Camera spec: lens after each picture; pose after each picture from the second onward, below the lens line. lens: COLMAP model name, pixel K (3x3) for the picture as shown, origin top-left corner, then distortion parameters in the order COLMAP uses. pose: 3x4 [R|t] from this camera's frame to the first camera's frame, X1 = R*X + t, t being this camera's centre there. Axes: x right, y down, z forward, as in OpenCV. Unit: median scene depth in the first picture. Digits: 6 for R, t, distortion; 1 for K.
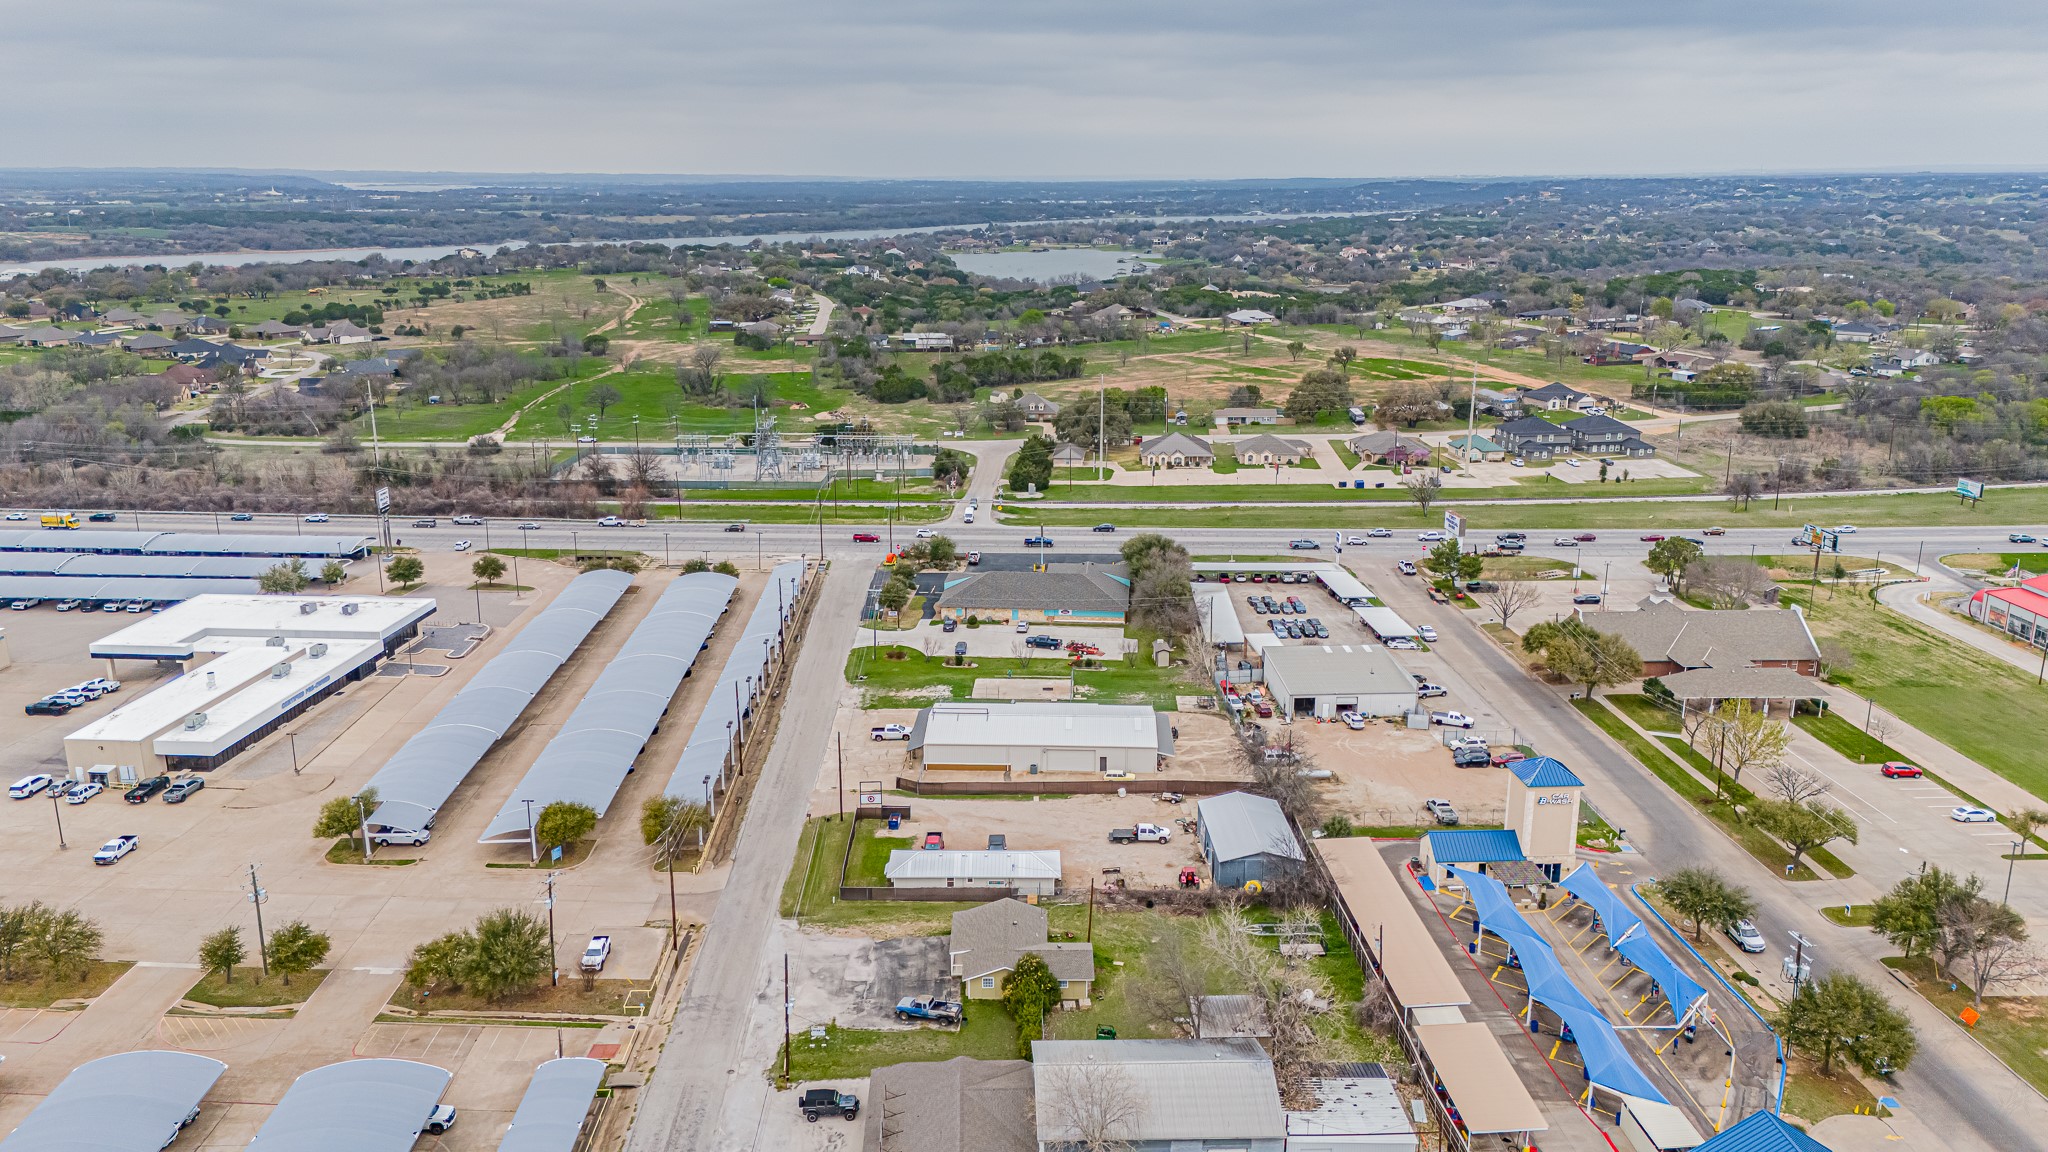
lens RADIAL K [[1493.5, 0, 1029.7], [0, 1493.5, 580.0], [0, 0, 1]] dist [0.099564, -0.115185]
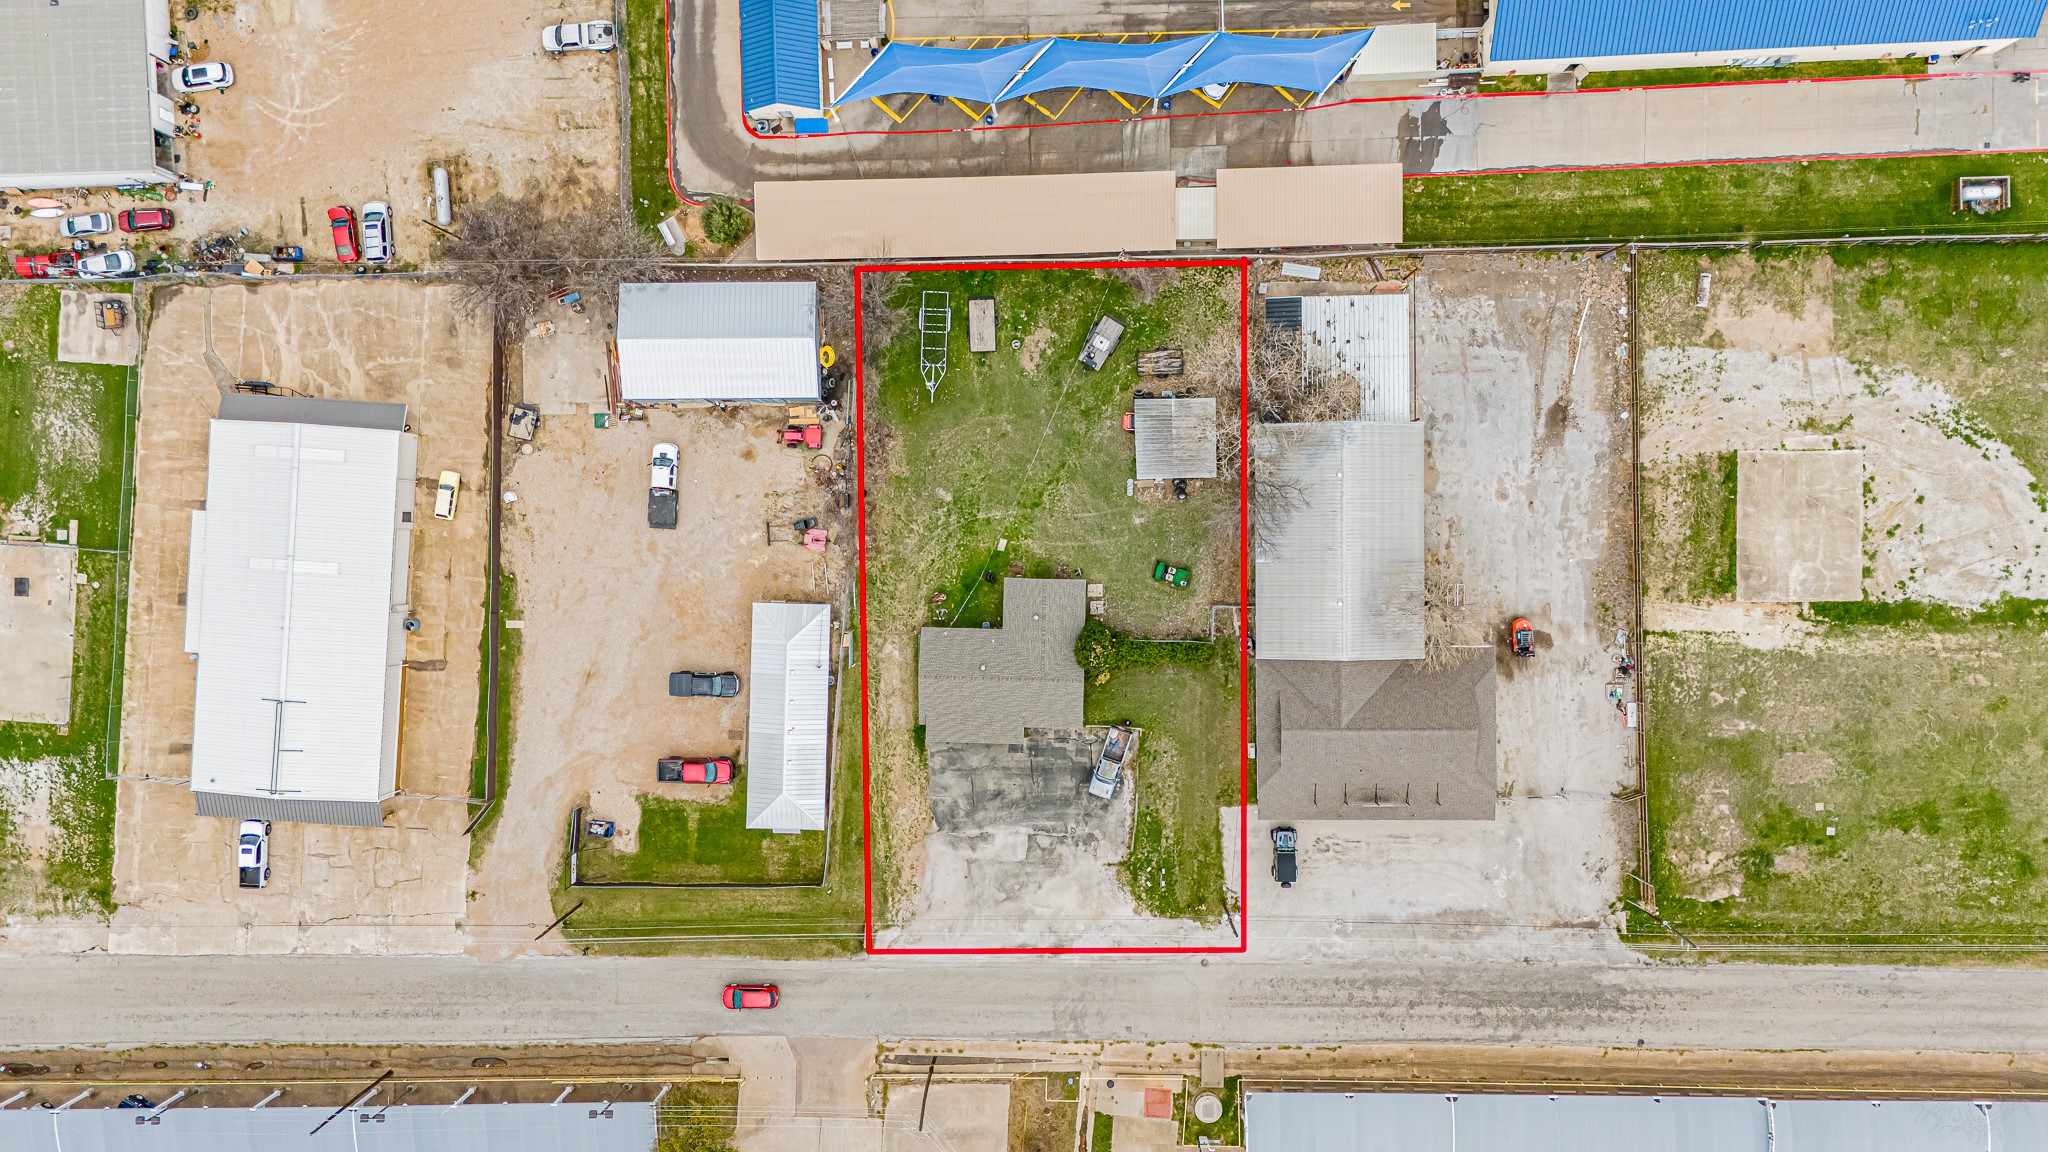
lens RADIAL K [[1493.5, 0, 1029.7], [0, 1493.5, 580.0], [0, 0, 1]] dist [0.099564, -0.115185]
pose [[0.027702, -0.999402, -0.020716, 0.033757], [0.294323, -0.011651, 0.955635, -0.328121], [-0.955304, -0.032570, 0.293824, 0.434086]]
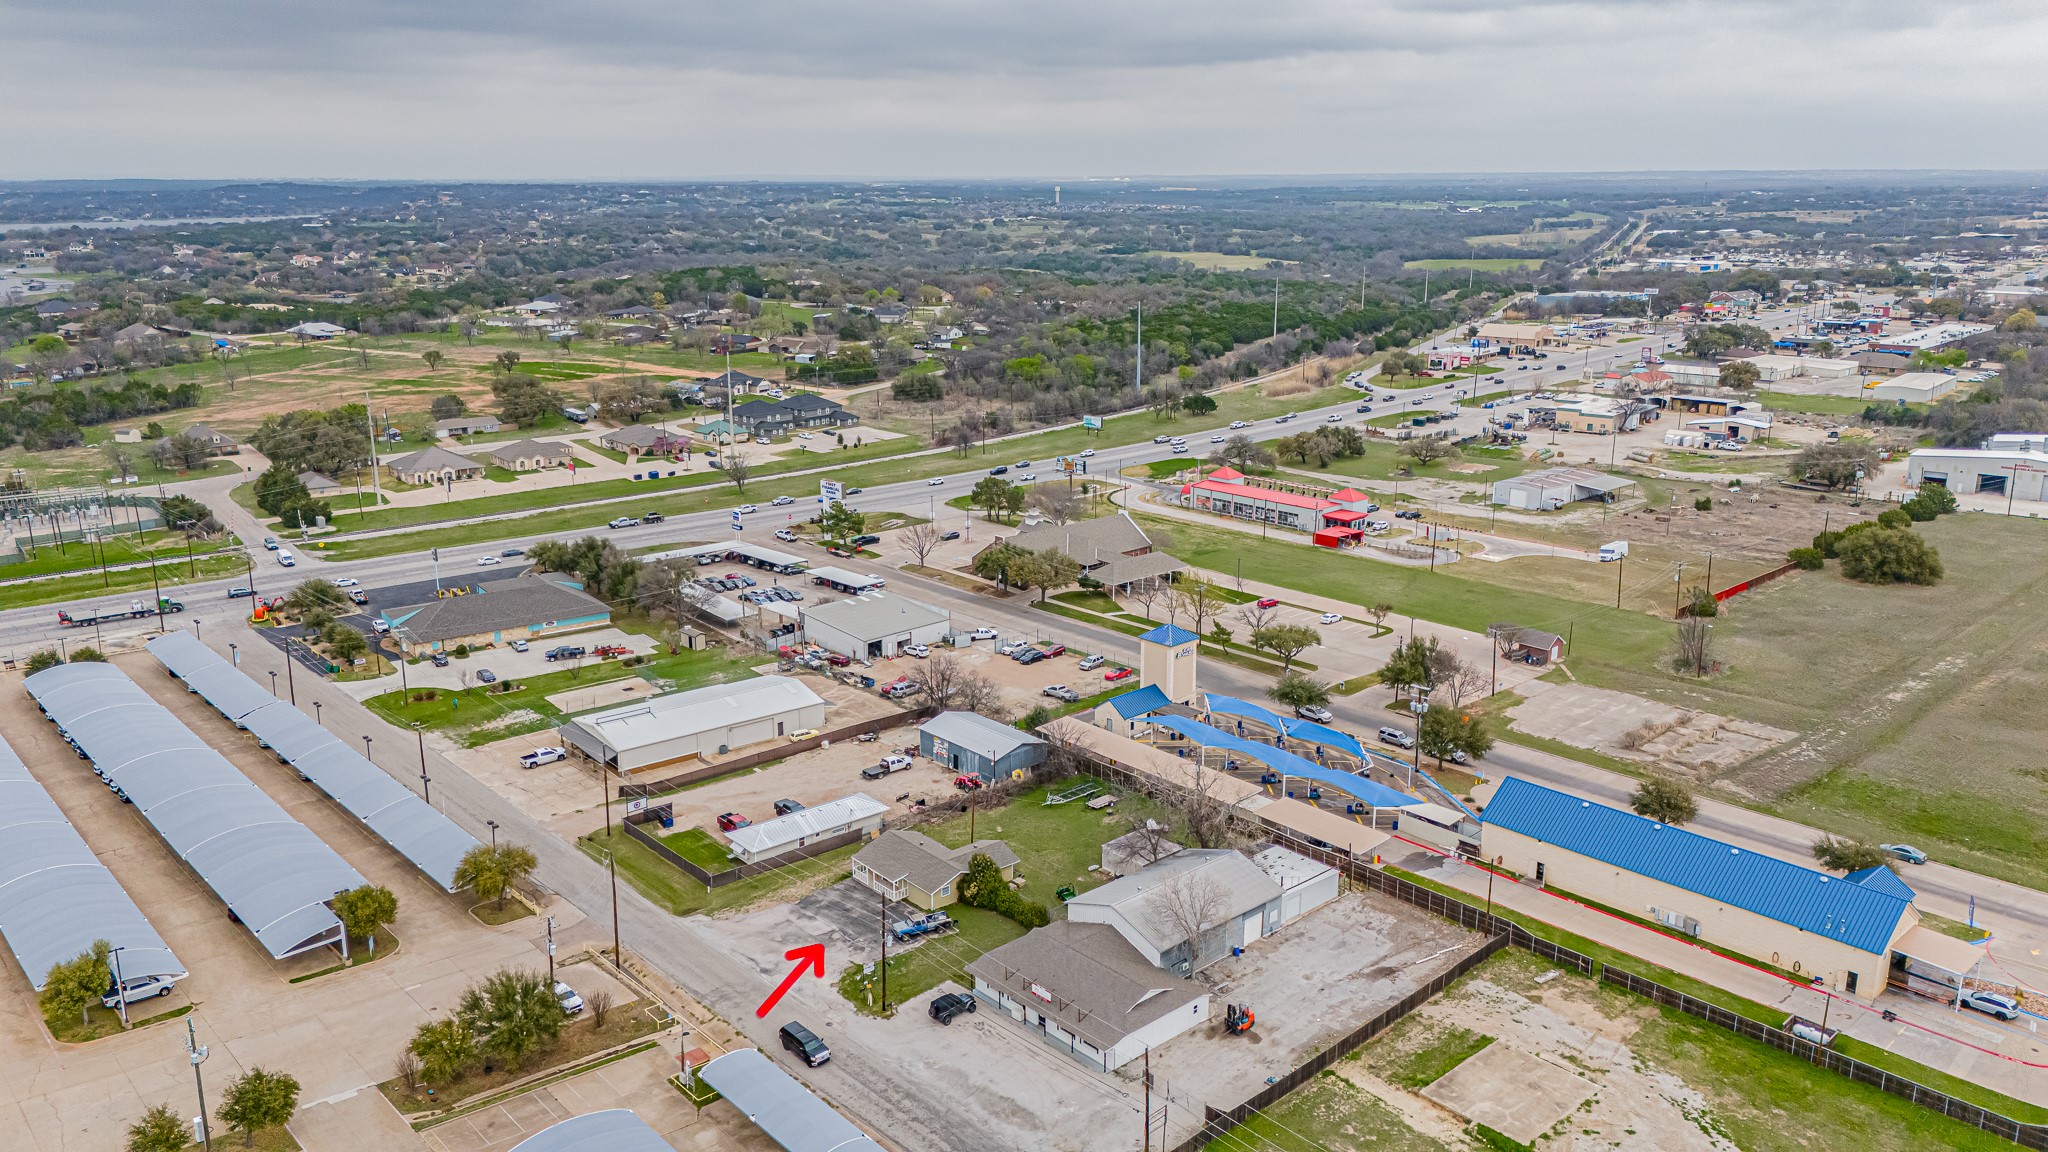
lens RADIAL K [[1493.5, 0, 1029.7], [0, 1493.5, 580.0], [0, 0, 1]] dist [0.099564, -0.115185]
pose [[0.765390, -0.166781, 0.621581, -0.364383], [0.168520, 0.984076, 0.056535, -0.010074], [-0.621111, 0.061478, 0.781307, 0.032778]]
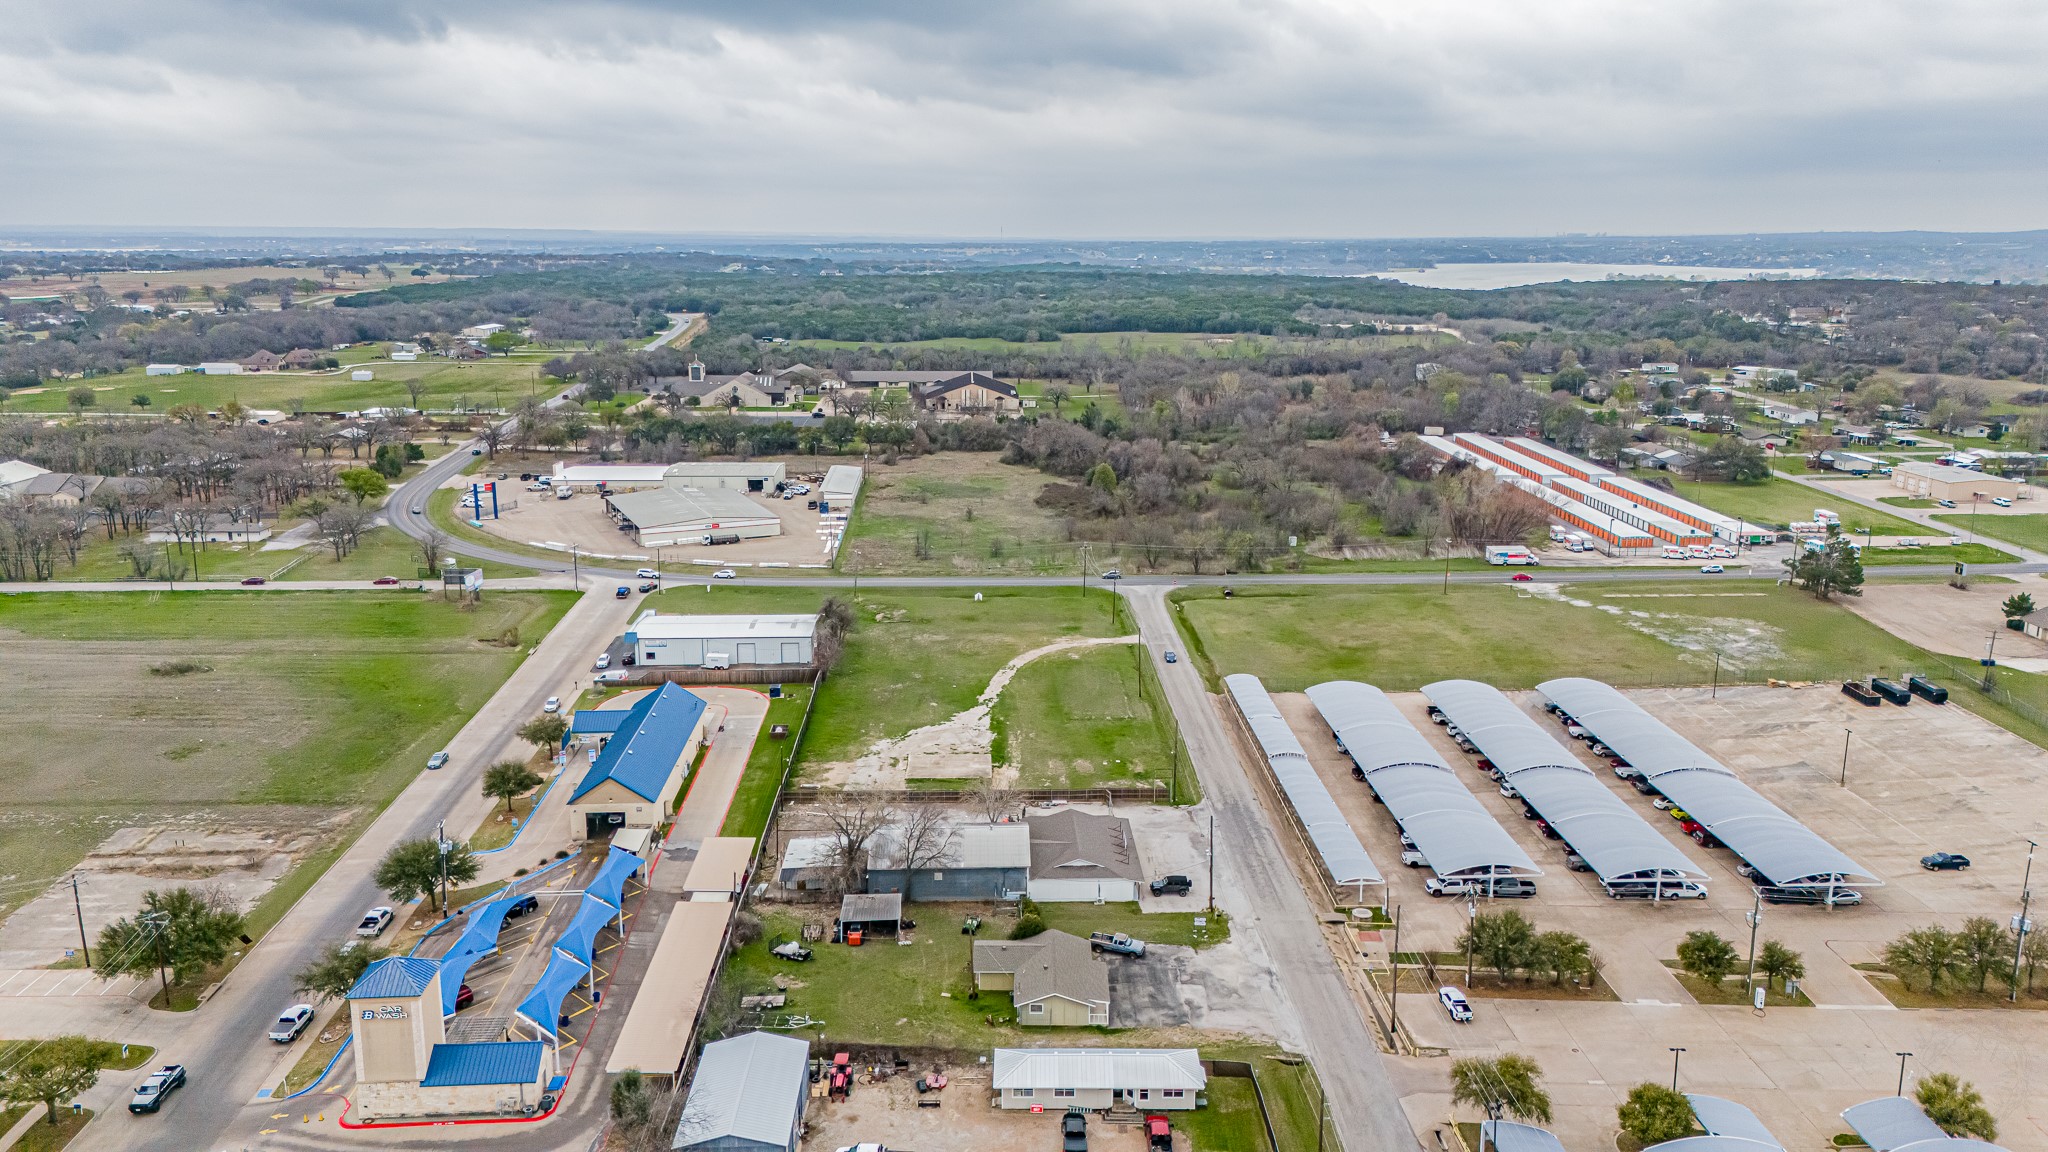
lens RADIAL K [[1493.5, 0, 1029.7], [0, 1493.5, 580.0], [0, 0, 1]] dist [0.099564, -0.115185]
pose [[-0.999989, -0.004397, 0.001833, 0.000277], [-0.003005, 0.880858, 0.473371, -0.291053], [-0.003696, 0.473360, -0.880861, 1.054221]]
